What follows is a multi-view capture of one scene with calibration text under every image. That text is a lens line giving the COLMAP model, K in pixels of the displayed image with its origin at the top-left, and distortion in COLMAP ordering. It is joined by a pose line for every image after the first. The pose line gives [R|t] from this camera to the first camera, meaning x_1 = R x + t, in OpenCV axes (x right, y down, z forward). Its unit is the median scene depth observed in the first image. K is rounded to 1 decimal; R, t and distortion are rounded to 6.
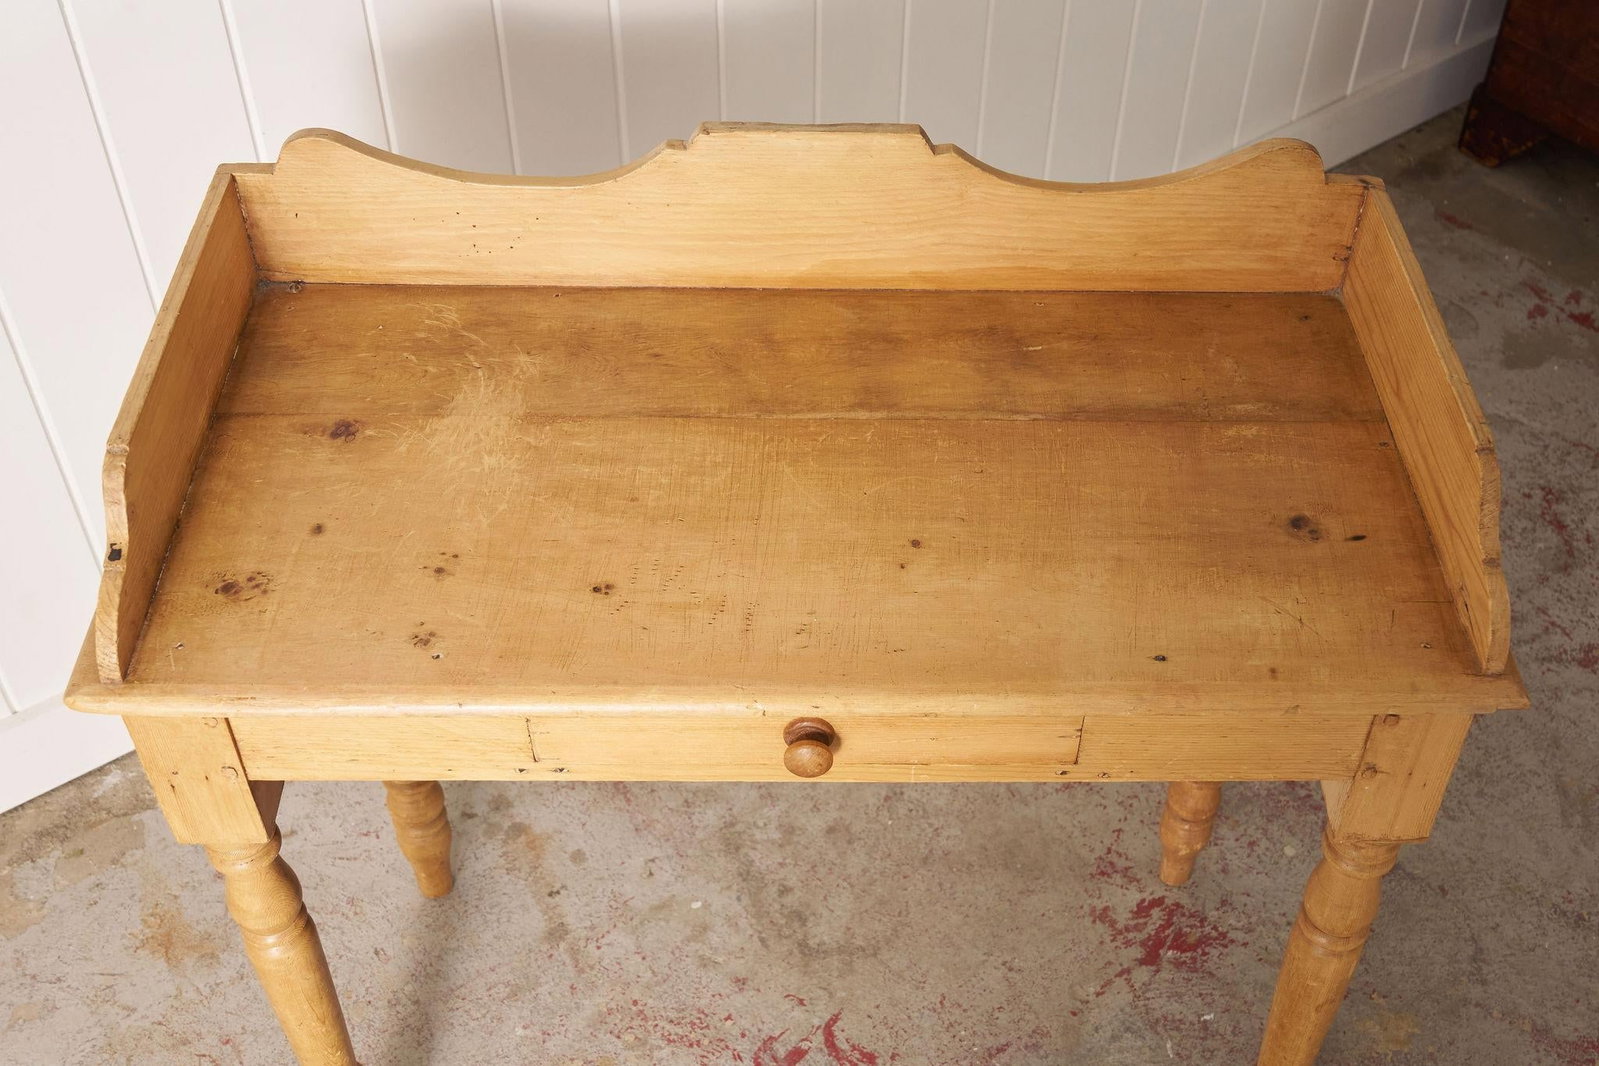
lens RADIAL K [[1849.0, 0, 912.6], [0, 1849.0, 601.7], [0, 0, 1]] dist [0.012393, -0.013910]
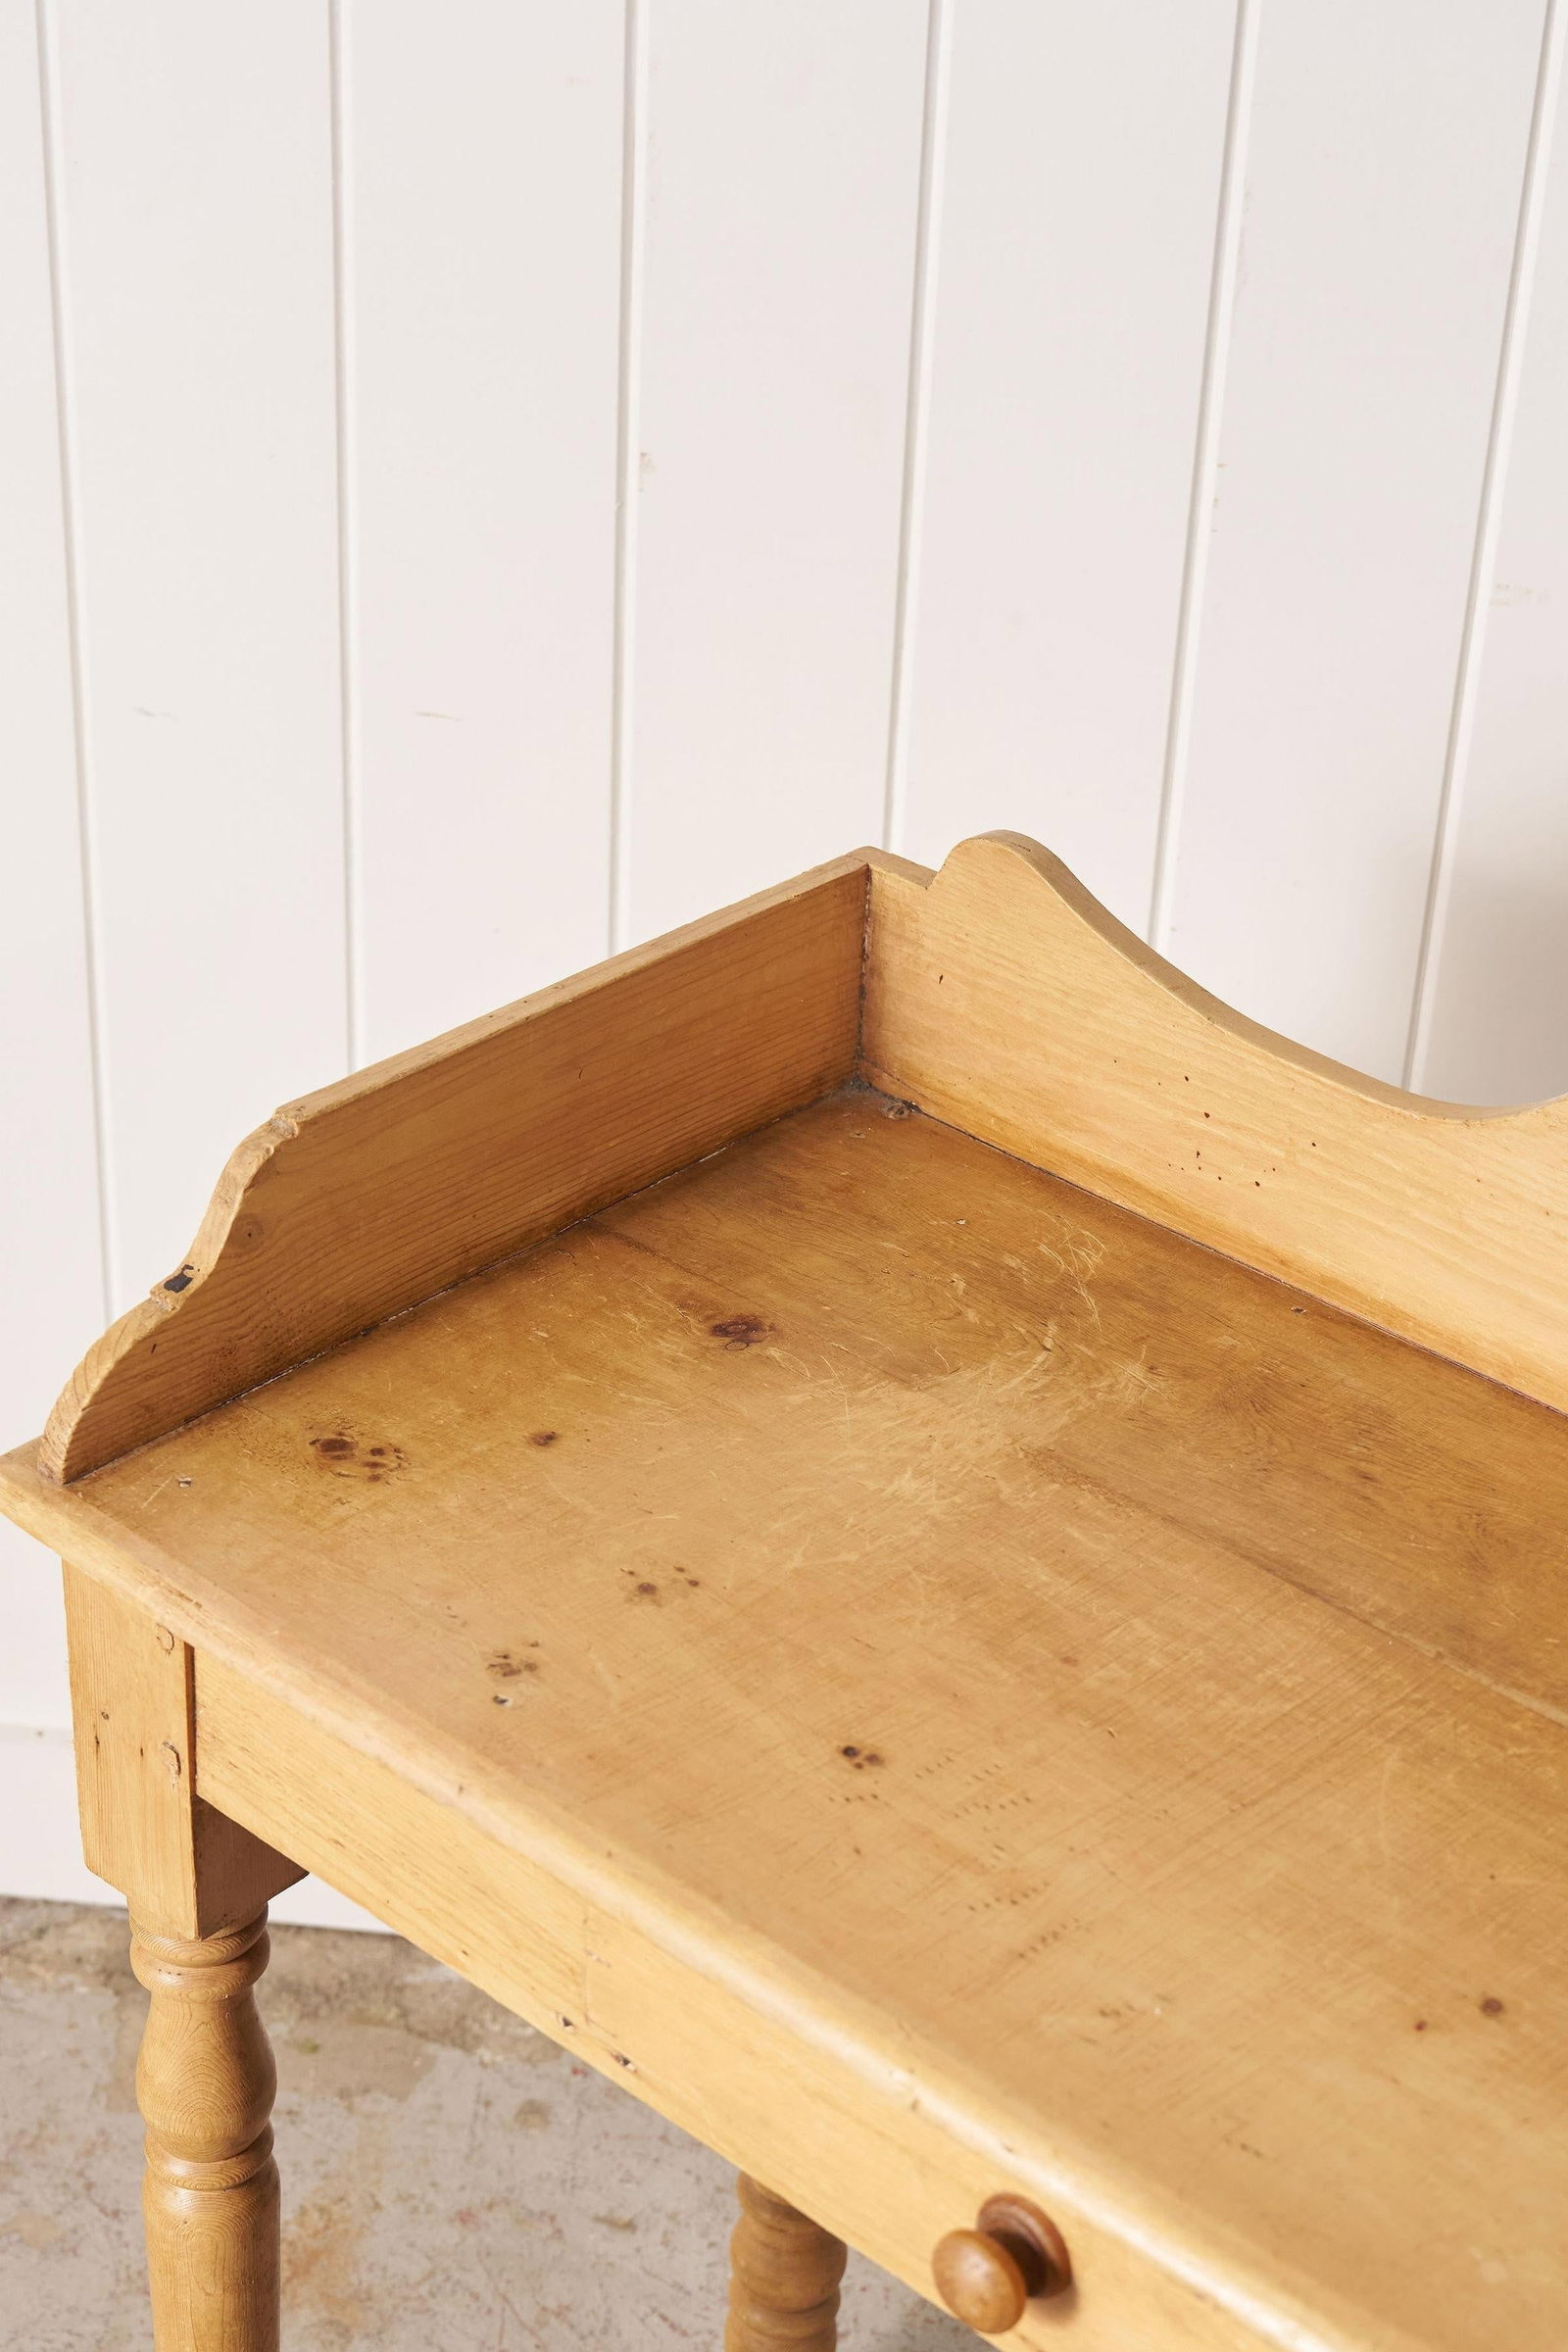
lens RADIAL K [[4190.3, 0, 814.9], [0, 4190.3, 1177.2], [0, 0, 1]] dist [-0.005261, -0.159700]
pose [[0.719185, 0.341342, -0.605193, 0.393208], [-0.510868, 0.850137, -0.127597, 0.009167], [0.470942, 0.400939, 0.785787, 0.075628]]
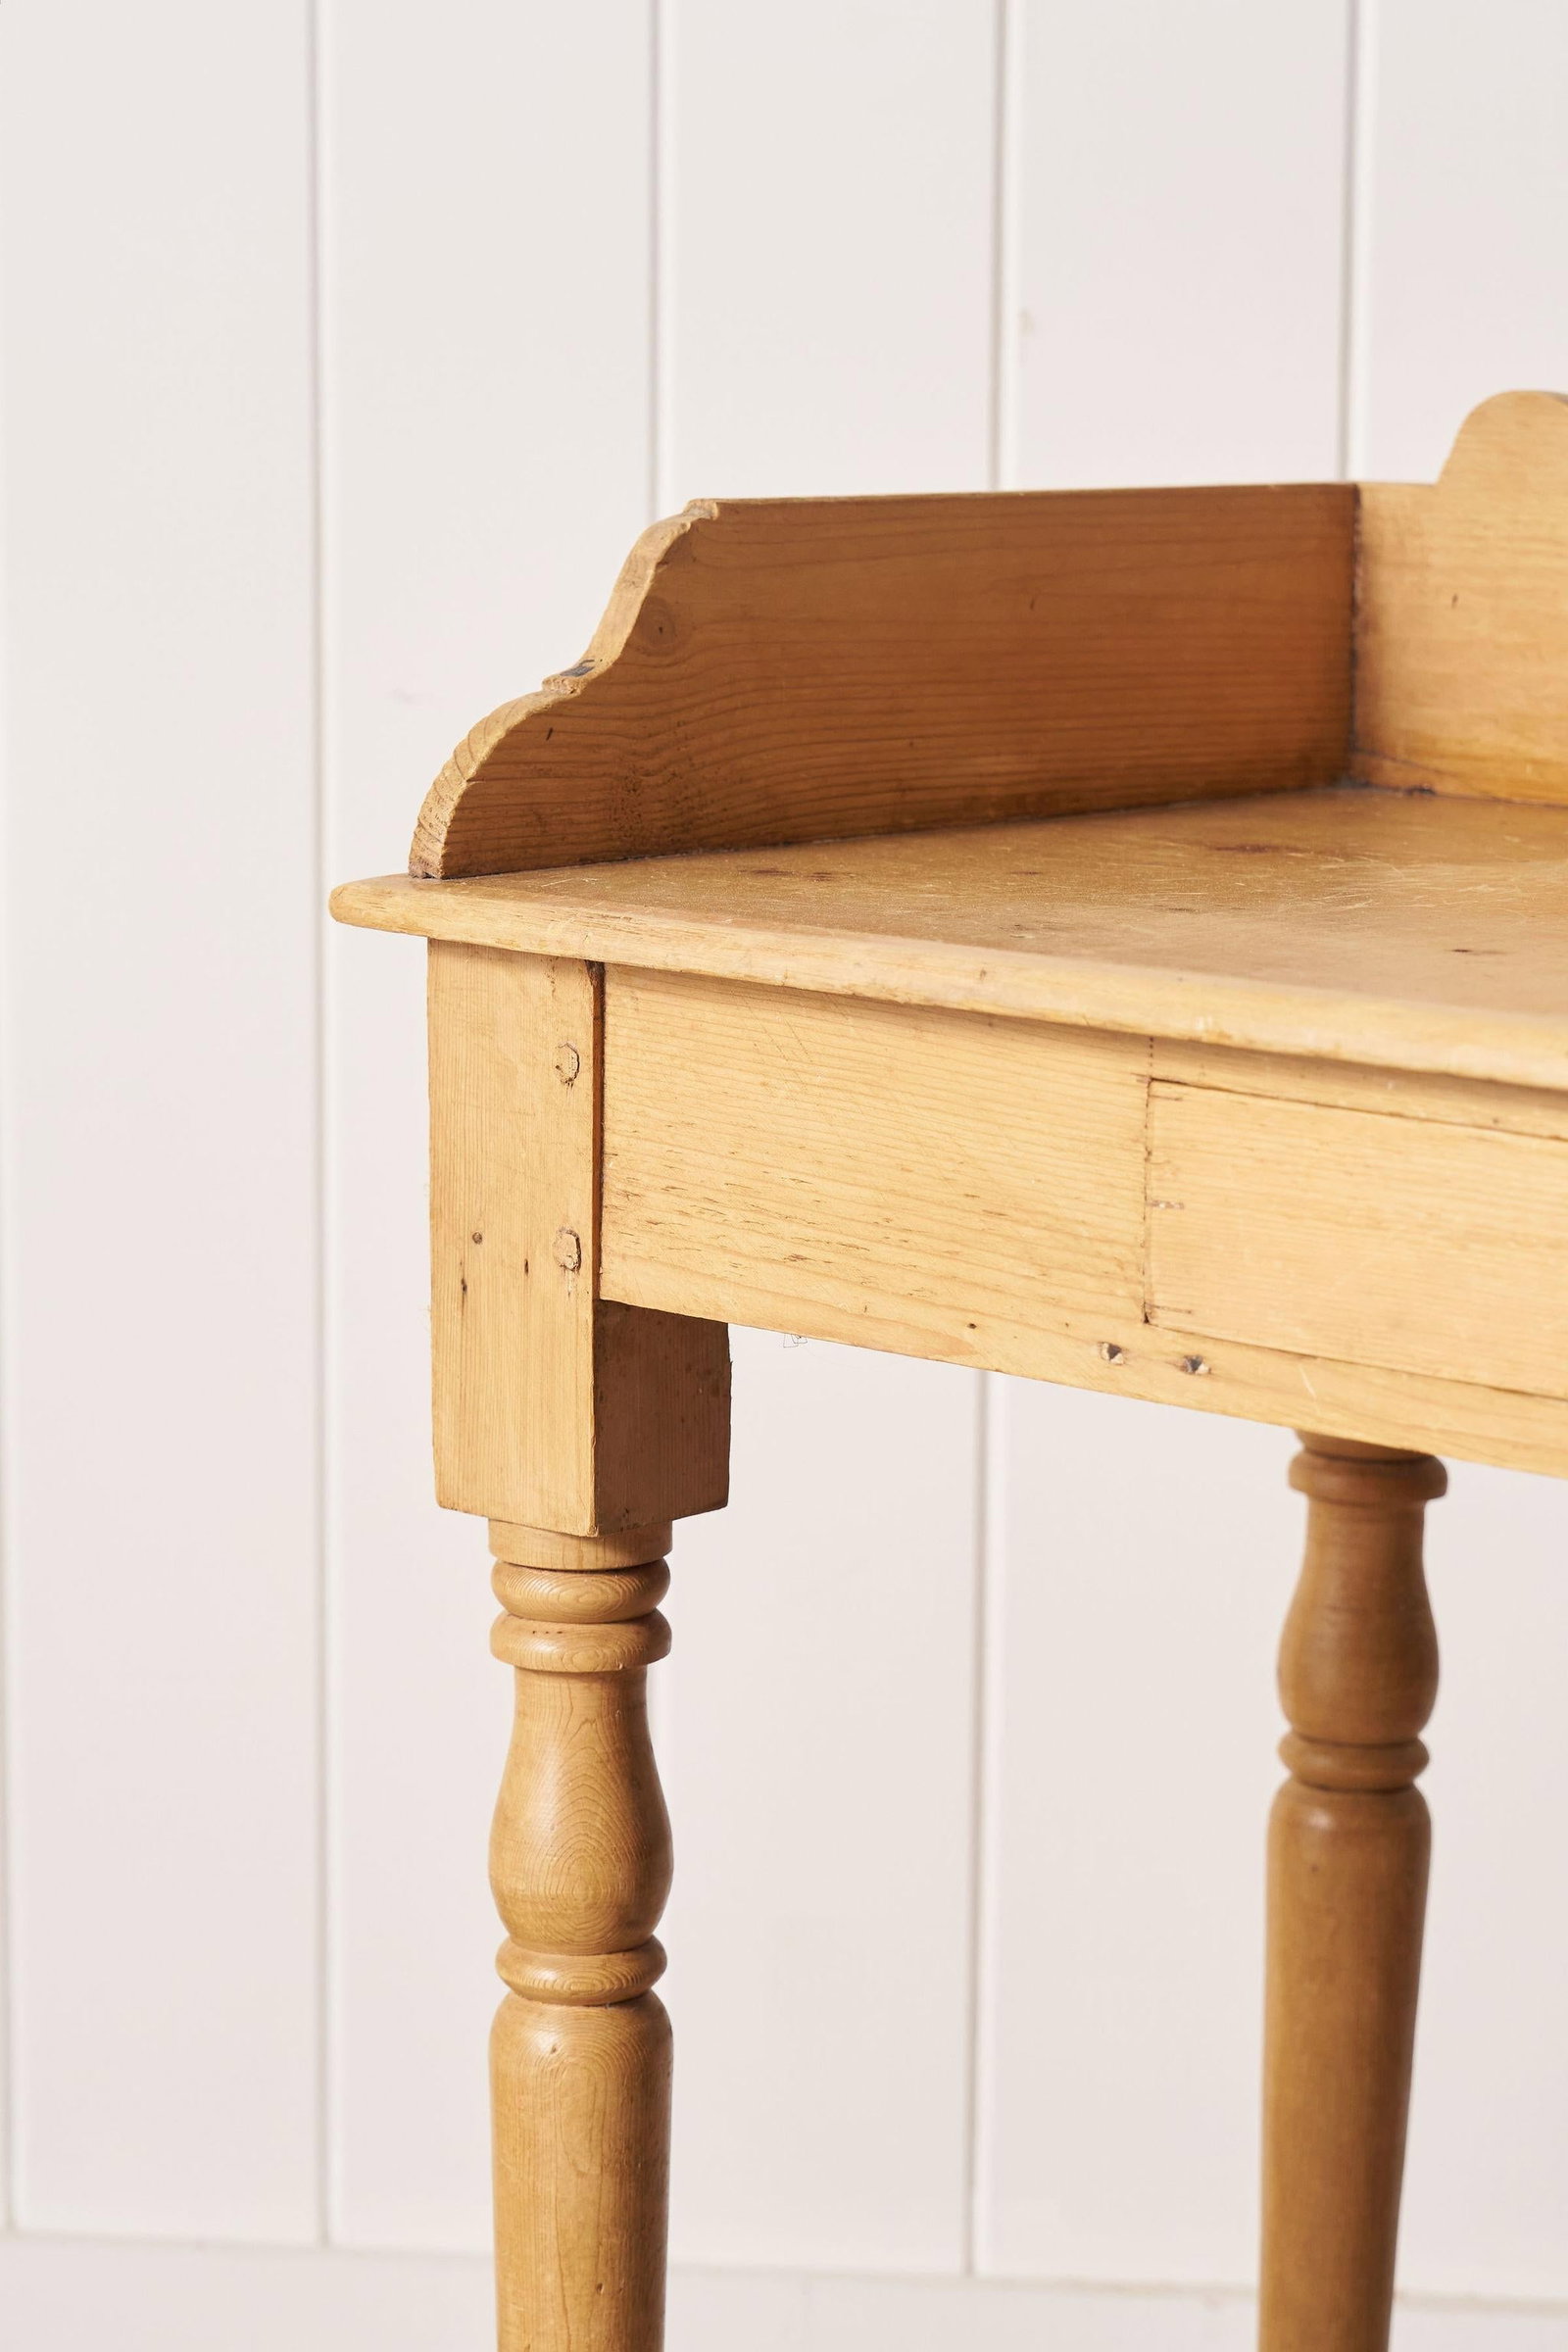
lens RADIAL K [[5949.8, 0, 784.8], [0, 5949.8, 1206.6], [0, 0, 1]] dist [0.038980, 0.063418]
pose [[0.708784, 0.075825, -0.701339, 0.548588], [-0.494023, 0.763050, -0.416770, 0.564577], [0.503554, 0.641877, 0.578297, 0.228106]]
